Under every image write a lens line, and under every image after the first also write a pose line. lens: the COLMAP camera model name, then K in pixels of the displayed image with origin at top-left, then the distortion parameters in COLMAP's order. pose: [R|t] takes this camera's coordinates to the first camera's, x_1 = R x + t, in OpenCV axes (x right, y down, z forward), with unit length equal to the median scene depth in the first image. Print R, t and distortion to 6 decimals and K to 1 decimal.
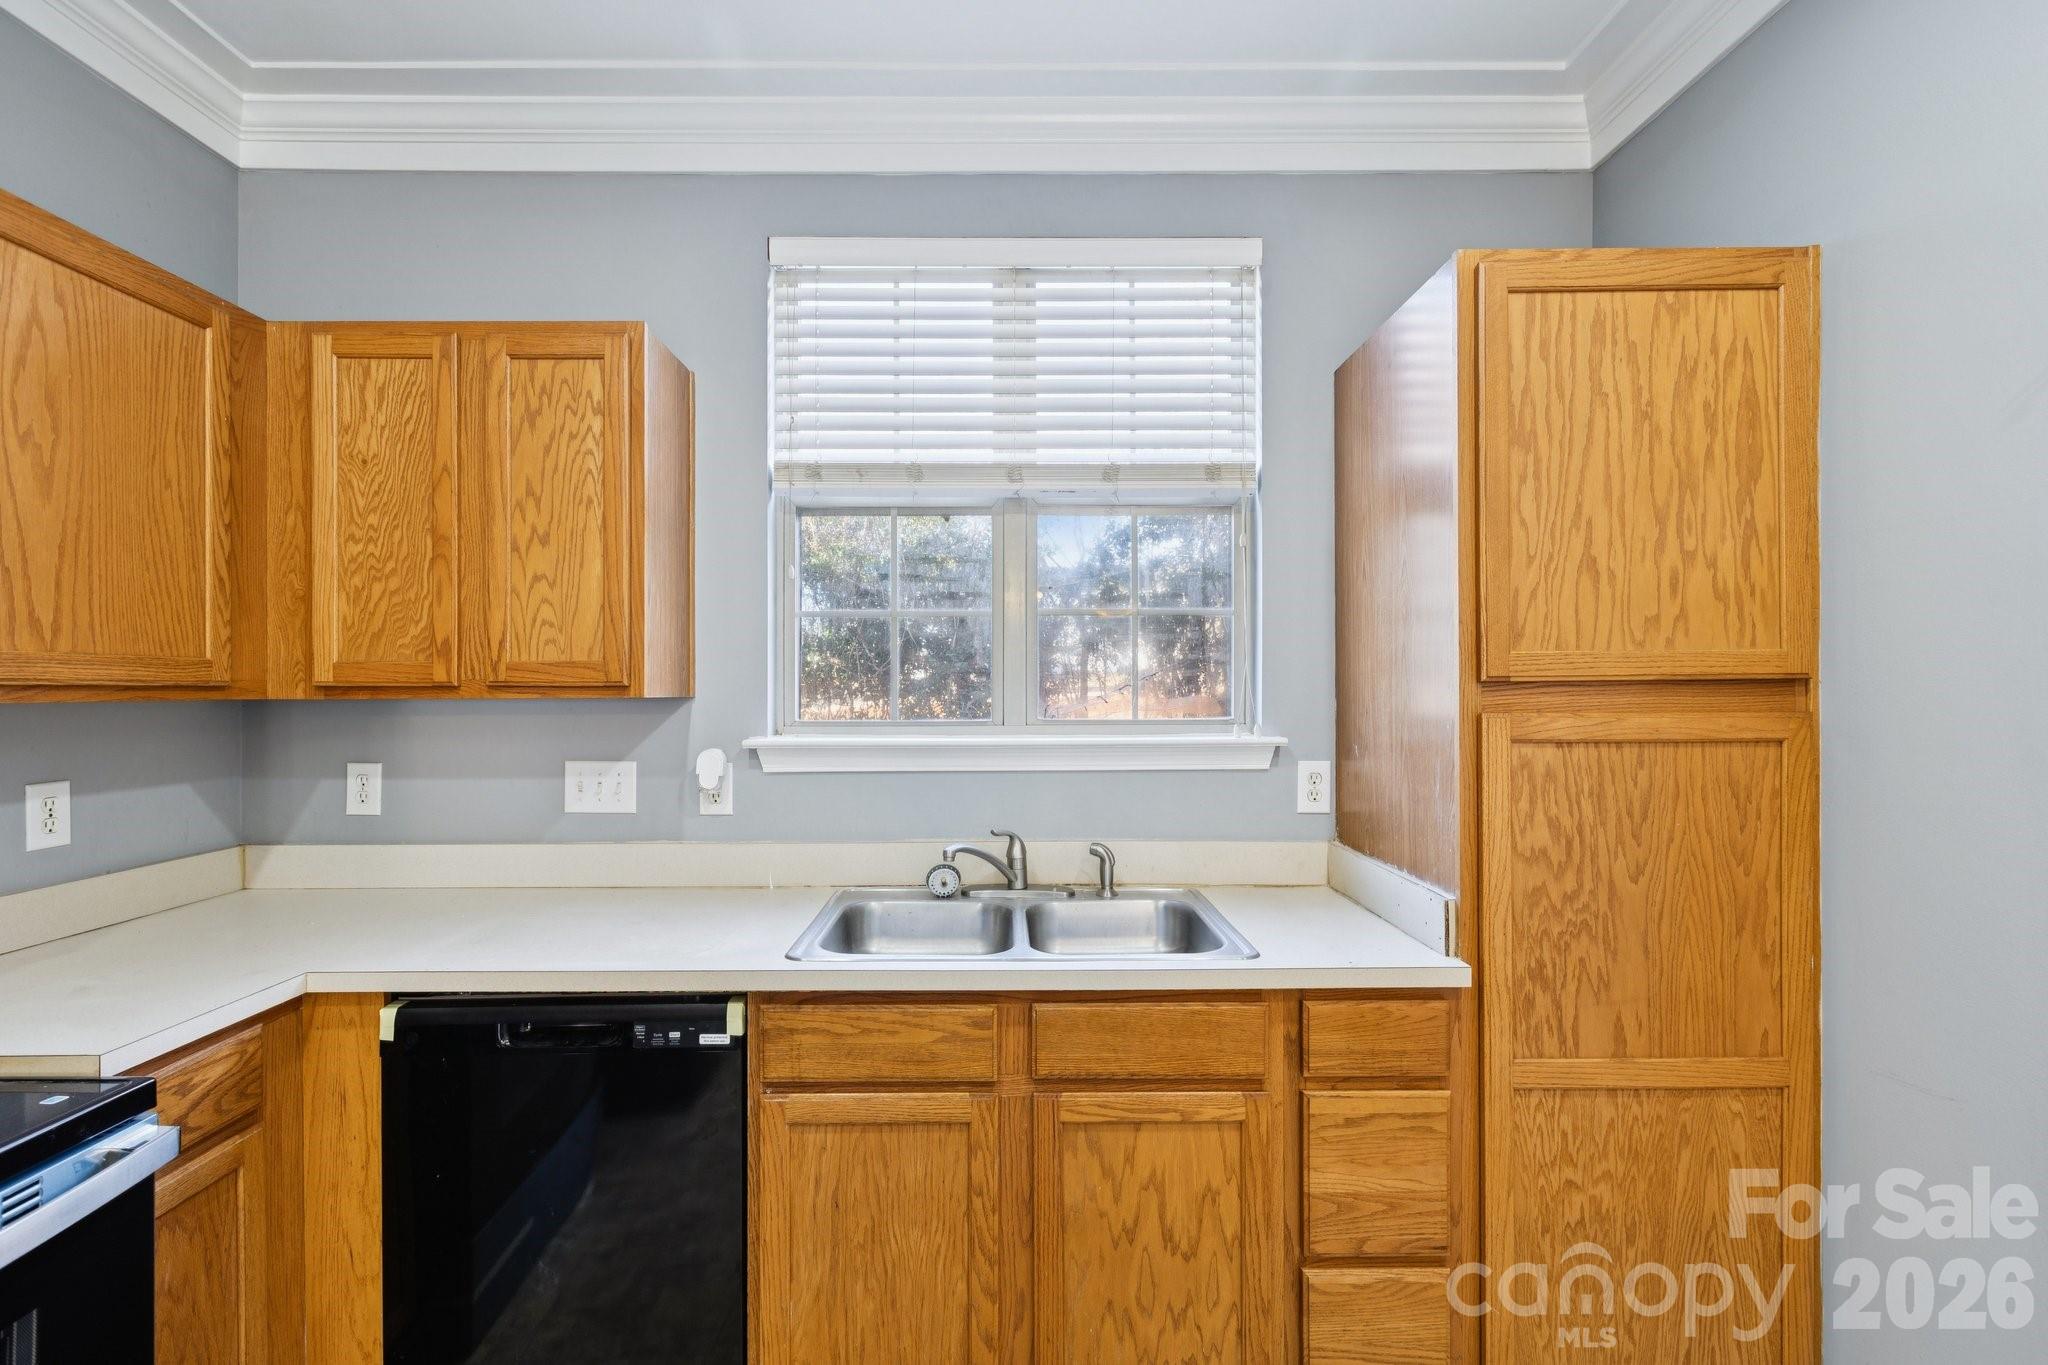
lens RADIAL K [[927.6, 0, 1008.2], [0, 927.6, 691.9], [0, 0, 1]] dist [0.001568, 0.000067]
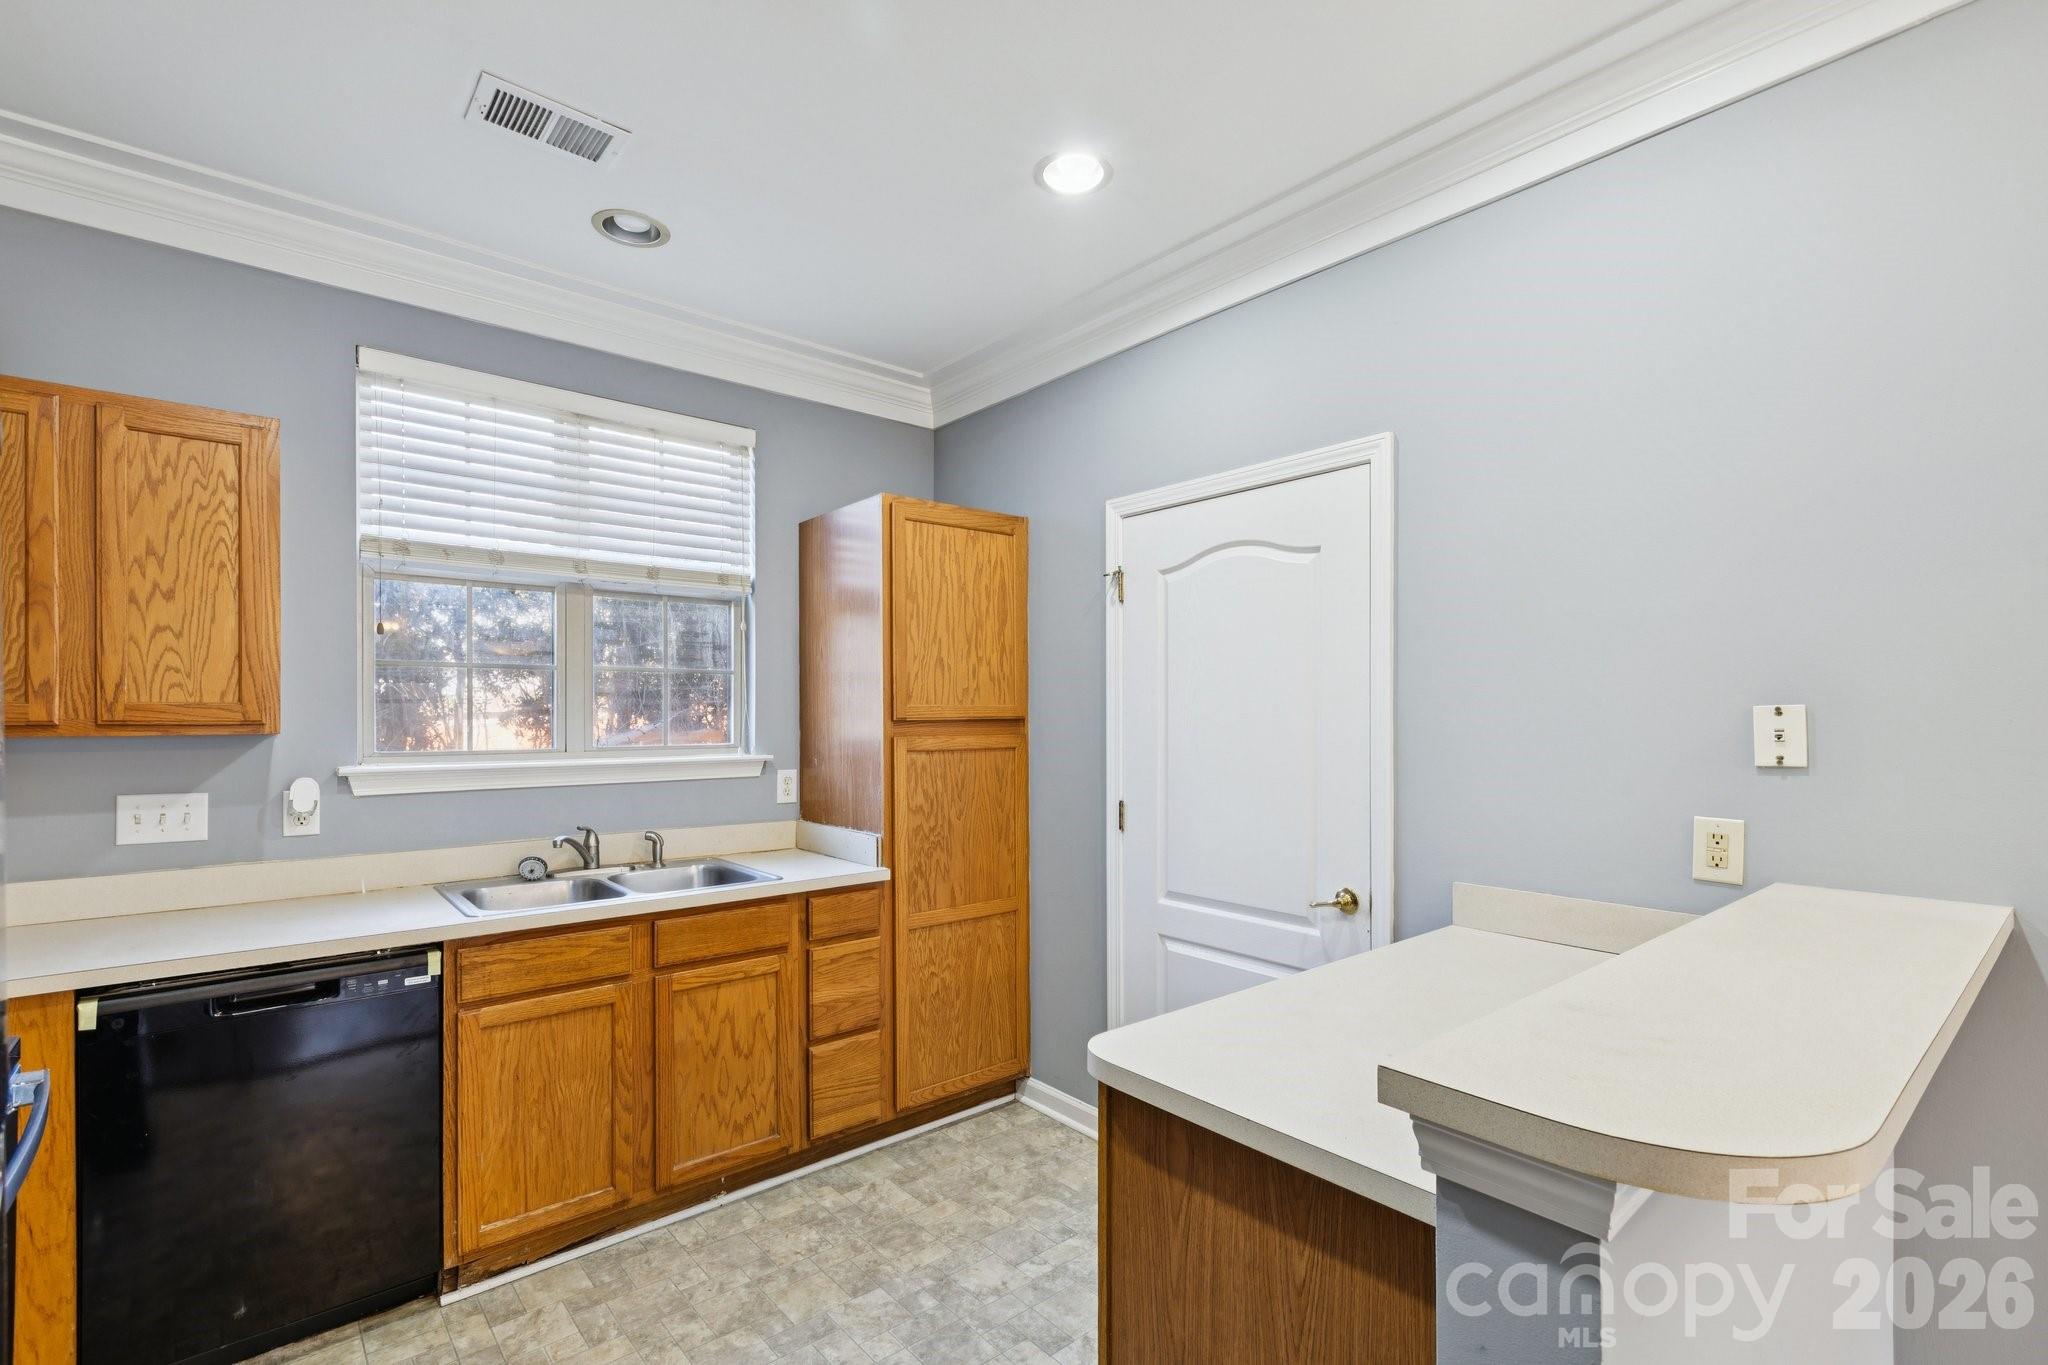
lens RADIAL K [[908.3, 0, 1022.1], [0, 908.3, 723.9], [0, 0, 1]] dist [0.001433, 0.000493]
pose [[0.769865, -0.004027, 0.638194, -0.483217], [0.002537, 0.999992, 0.003250, -0.009659], [-0.638201, -0.000884, 0.769869, -0.613459]]
